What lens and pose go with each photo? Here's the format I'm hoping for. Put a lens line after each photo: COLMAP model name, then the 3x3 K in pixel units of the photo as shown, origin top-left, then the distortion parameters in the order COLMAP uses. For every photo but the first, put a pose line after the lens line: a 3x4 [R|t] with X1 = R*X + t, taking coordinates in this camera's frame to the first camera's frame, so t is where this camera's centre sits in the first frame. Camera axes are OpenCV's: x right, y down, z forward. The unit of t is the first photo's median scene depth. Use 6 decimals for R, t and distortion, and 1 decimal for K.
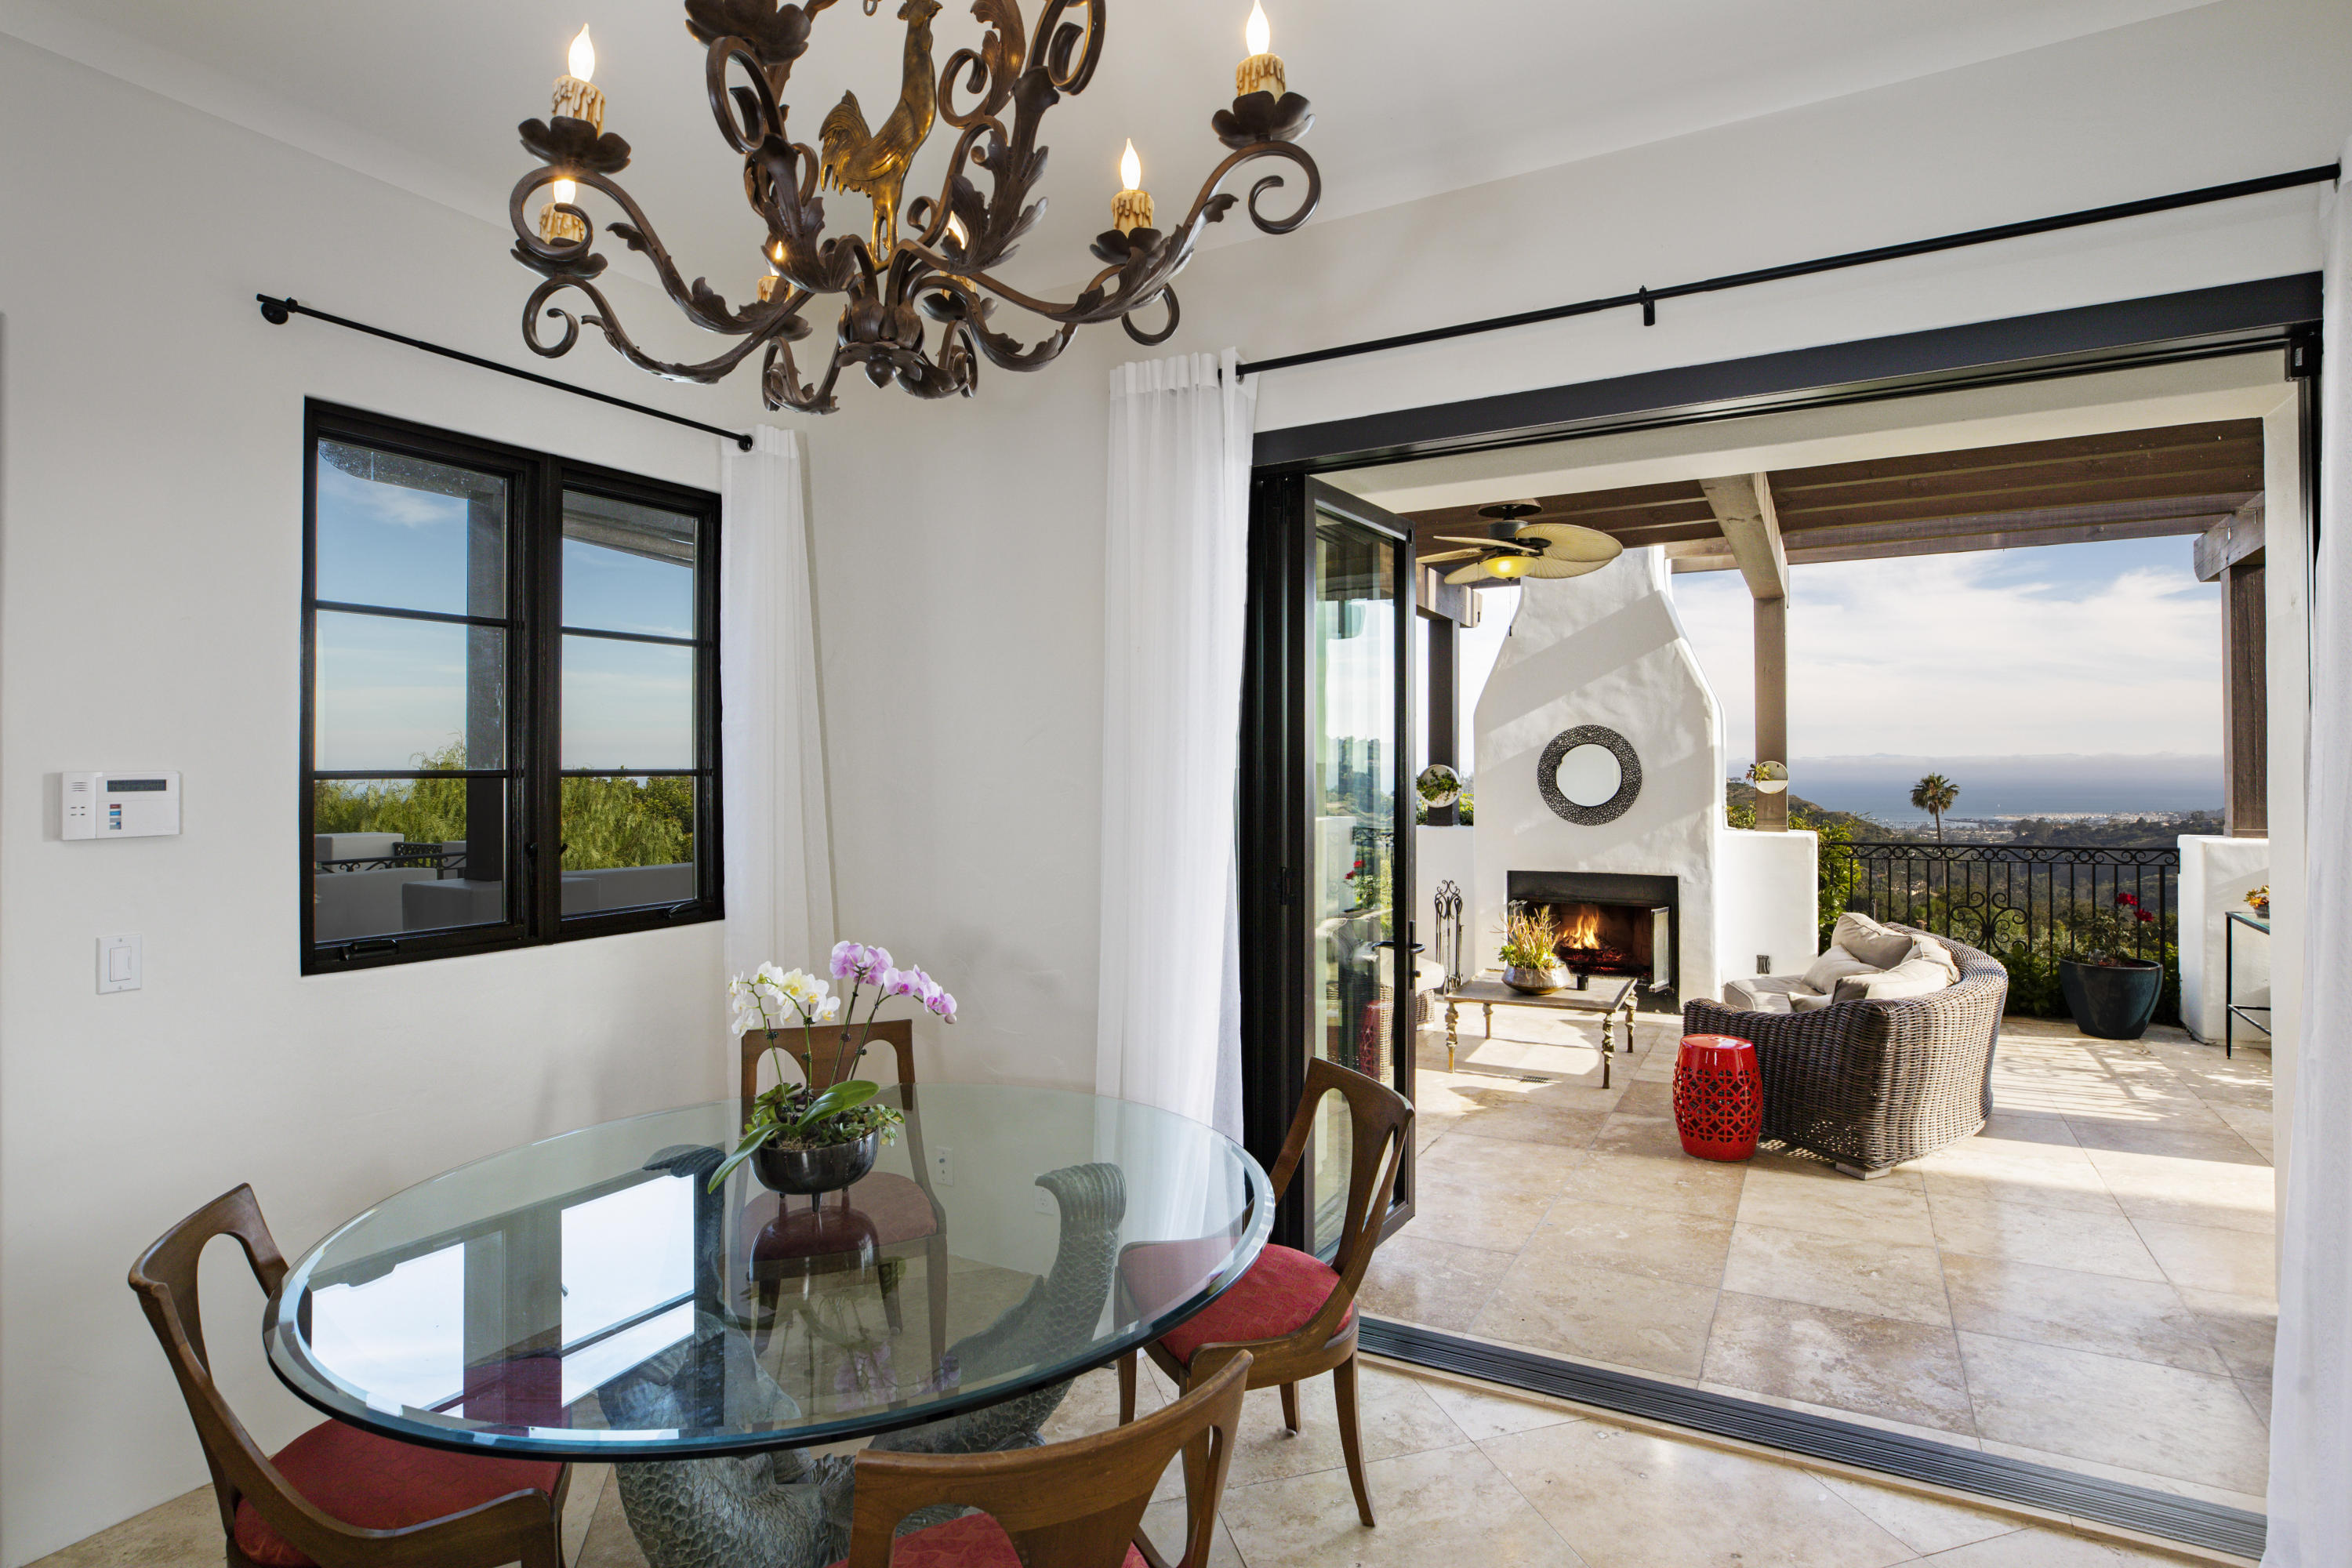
lens RADIAL K [[1160.1, 0, 1180.1], [0, 1160.1, 771.0], [0, 0, 1]] dist [-0.020509, 0.000256]
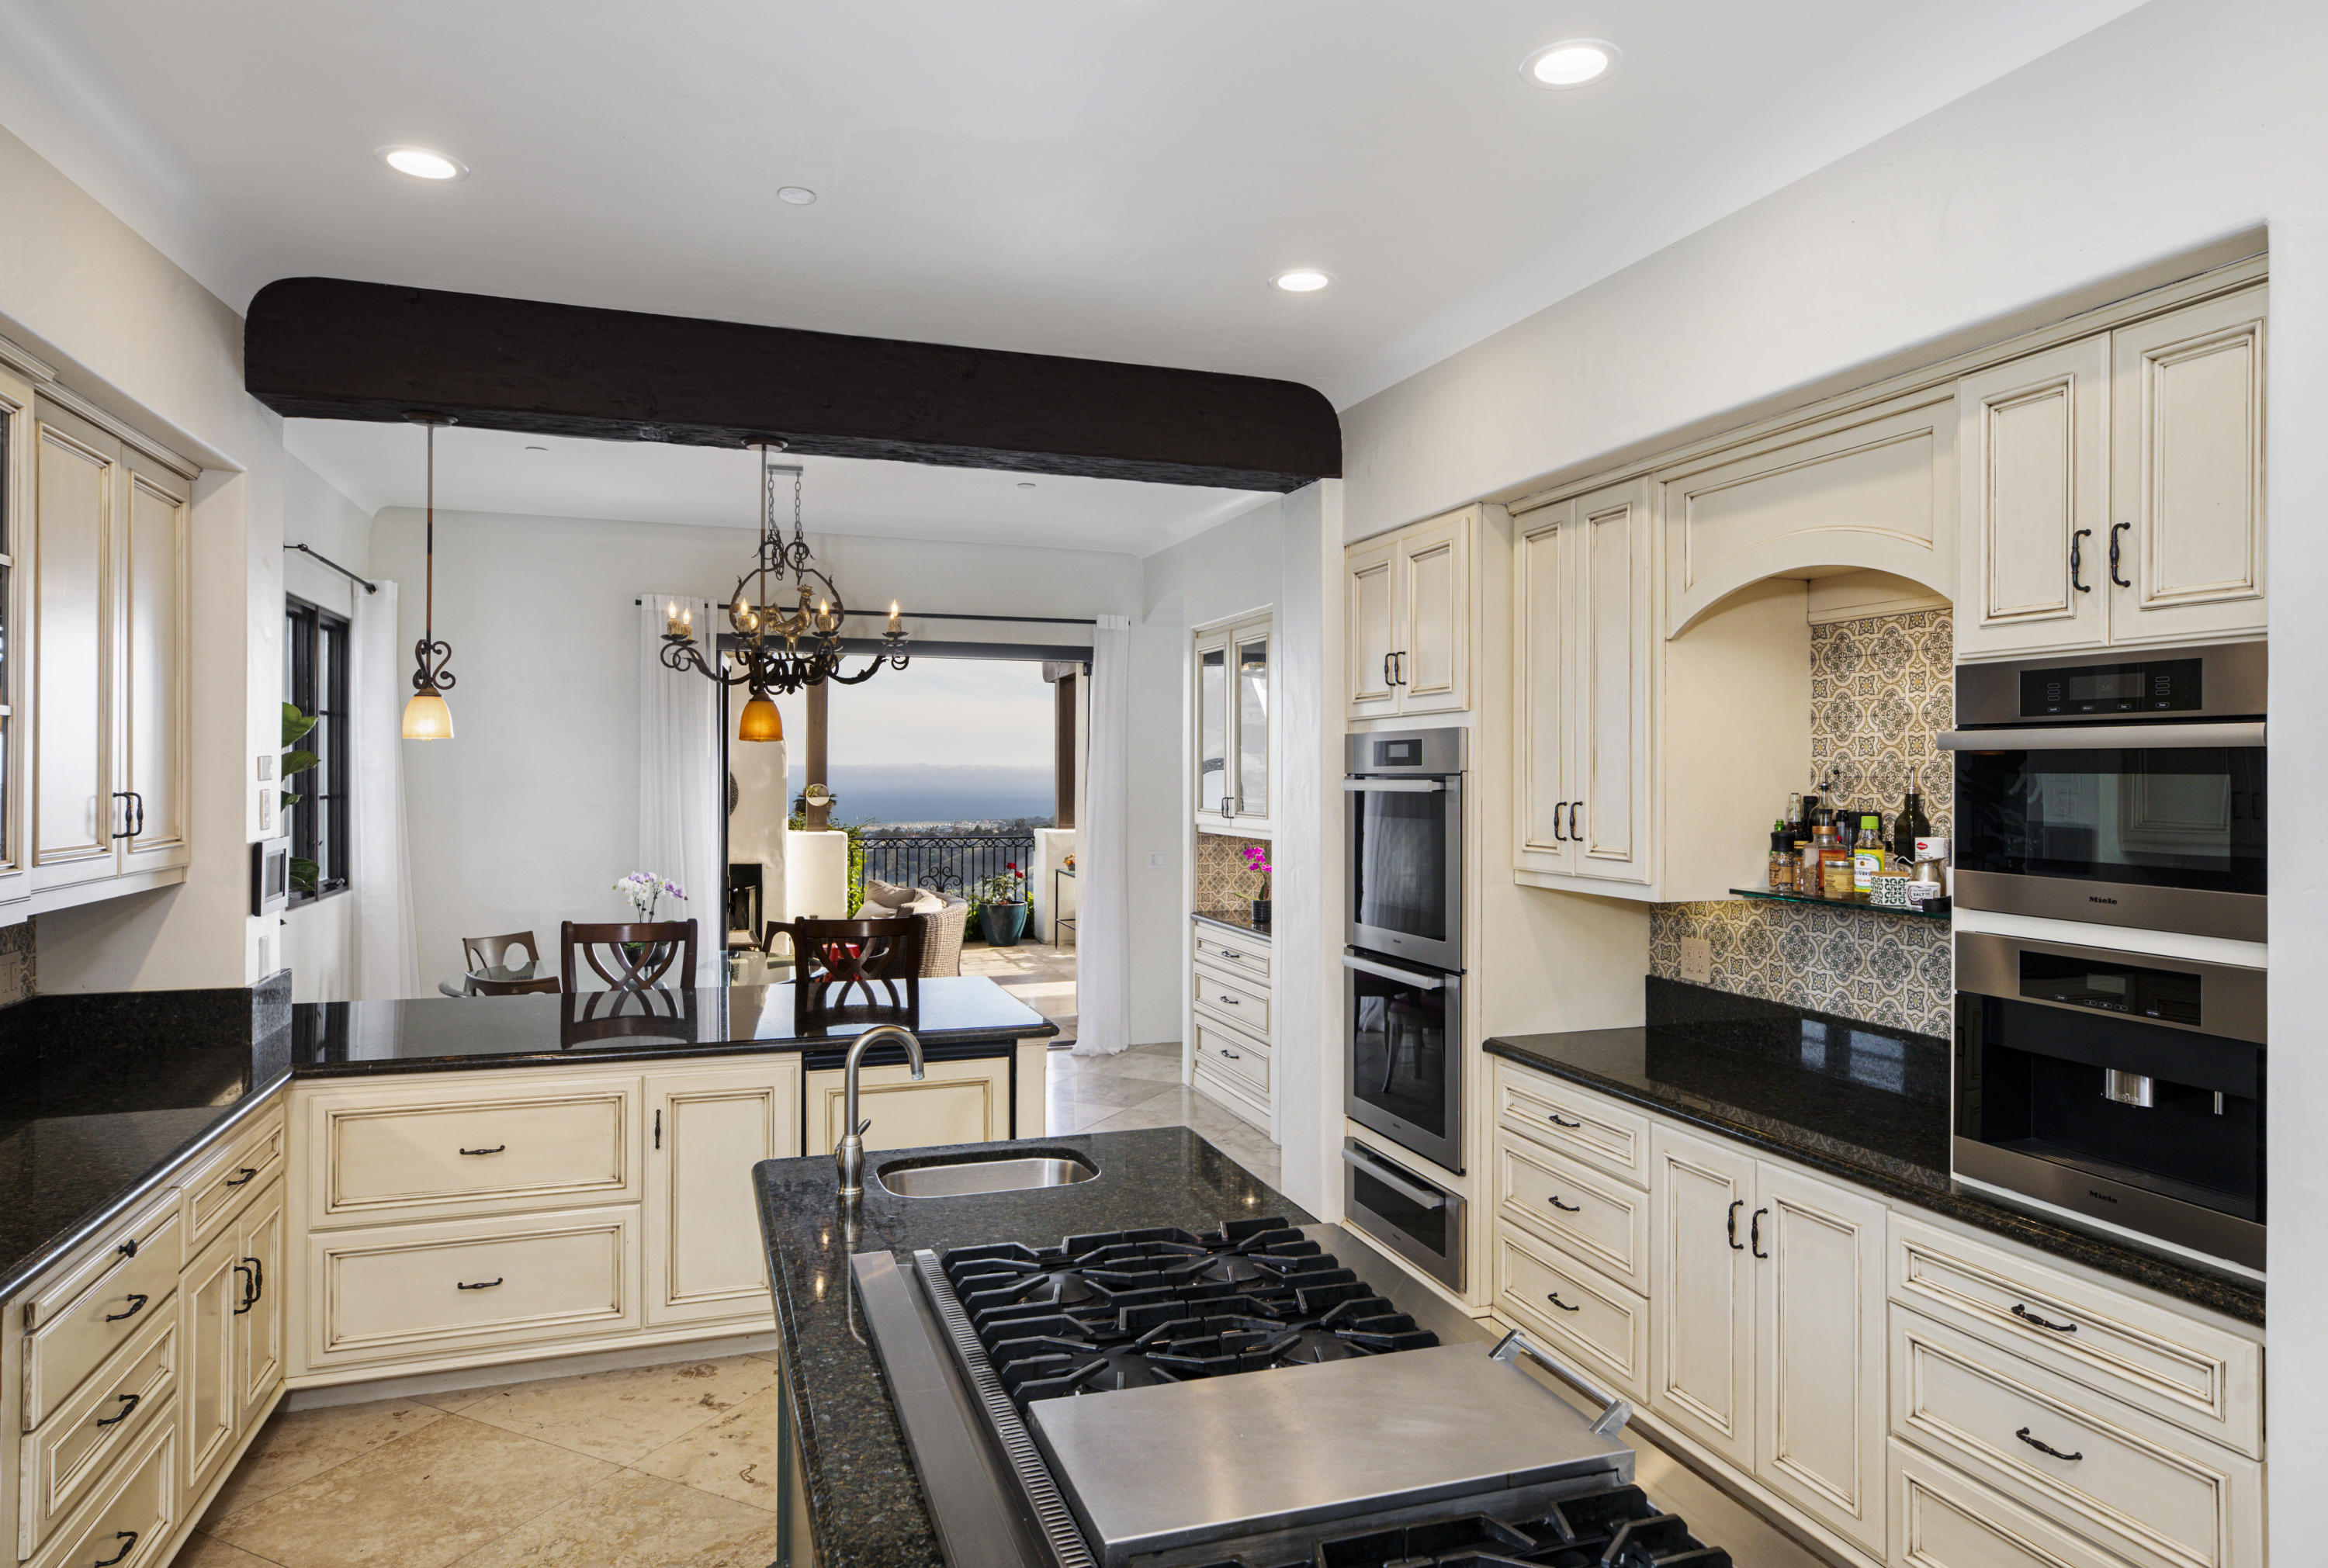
lens RADIAL K [[1449.4, 0, 1167.5], [0, 1449.4, 777.3], [0, 0, 1]] dist [-0.000524, -0.000052]
pose [[0.677399, 0.007153, 0.735581, -0.606796], [-0.007773, 0.999967, -0.002566, -0.015977], [-0.735575, -0.003979, 0.677432, -0.635855]]
